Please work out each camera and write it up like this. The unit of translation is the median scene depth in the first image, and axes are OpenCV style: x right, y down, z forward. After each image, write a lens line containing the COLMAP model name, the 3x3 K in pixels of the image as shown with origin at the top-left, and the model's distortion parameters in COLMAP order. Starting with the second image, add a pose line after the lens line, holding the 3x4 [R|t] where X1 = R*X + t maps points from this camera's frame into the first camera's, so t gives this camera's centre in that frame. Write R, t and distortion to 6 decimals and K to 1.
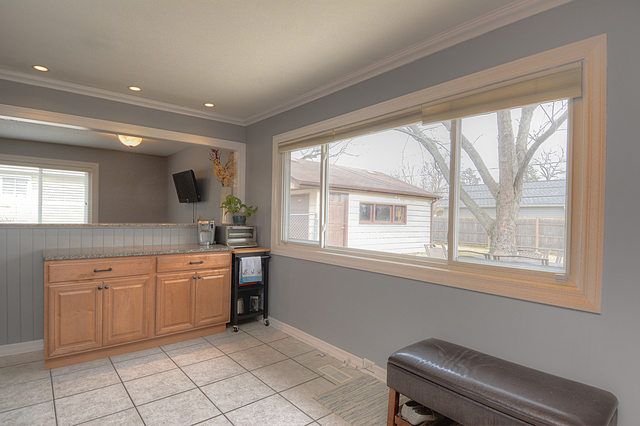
lens RADIAL K [[328.9, 0, 319.2], [0, 328.9, 216.9], [0, 0, 1]] dist [0.026184, -0.001352]
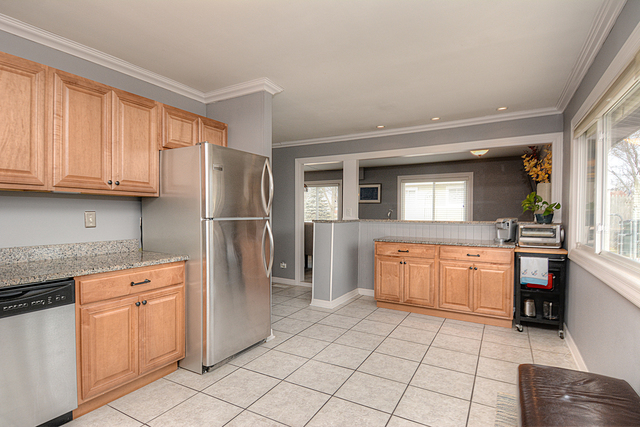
lens RADIAL K [[328.9, 0, 320.0], [0, 328.9, 212.5], [0, 0, 1]] dist [0.026184, -0.001352]
pose [[0.387283, -0.013865, -0.921857, 0.476682], [0.000029, 0.999887, -0.015026, 0.008035], [0.921961, 0.005792, 0.387240, 0.070288]]
